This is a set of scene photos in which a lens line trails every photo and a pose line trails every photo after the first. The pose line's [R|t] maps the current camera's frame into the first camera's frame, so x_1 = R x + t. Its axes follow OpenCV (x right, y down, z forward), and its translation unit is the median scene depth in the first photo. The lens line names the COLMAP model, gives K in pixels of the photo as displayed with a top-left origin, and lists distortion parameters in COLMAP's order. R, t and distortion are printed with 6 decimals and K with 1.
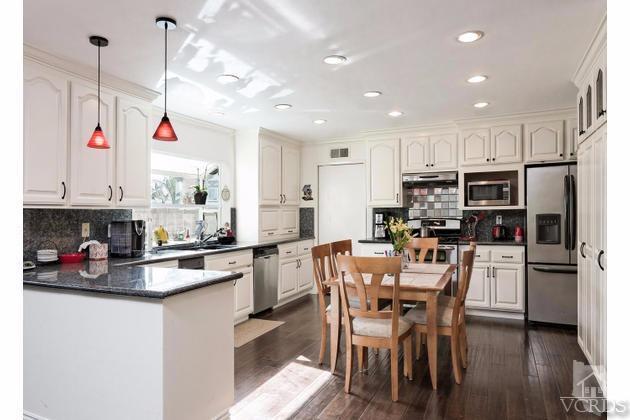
lens RADIAL K [[407.0, 0, 319.8], [0, 407.0, 209.1], [0, 0, 1]] dist [-0.006040, -0.001971]
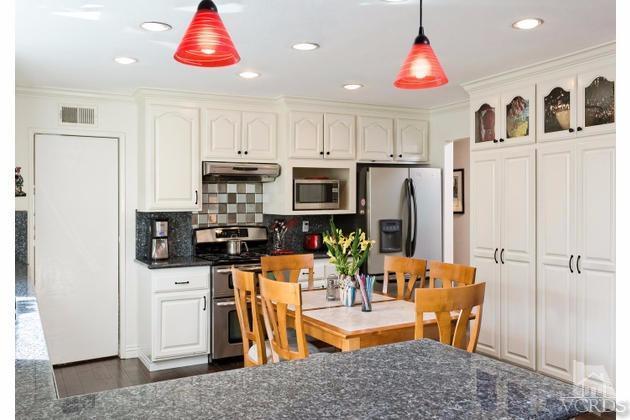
lens RADIAL K [[558.2, 0, 317.2], [0, 558.2, 207.8], [0, 0, 1]] dist [-0.001588, -0.001578]
pose [[0.609389, 0.001457, 0.792870, -0.458467], [-0.004206, 0.999990, 0.001395, -0.013328], [-0.792860, -0.004185, 0.609389, 0.321171]]
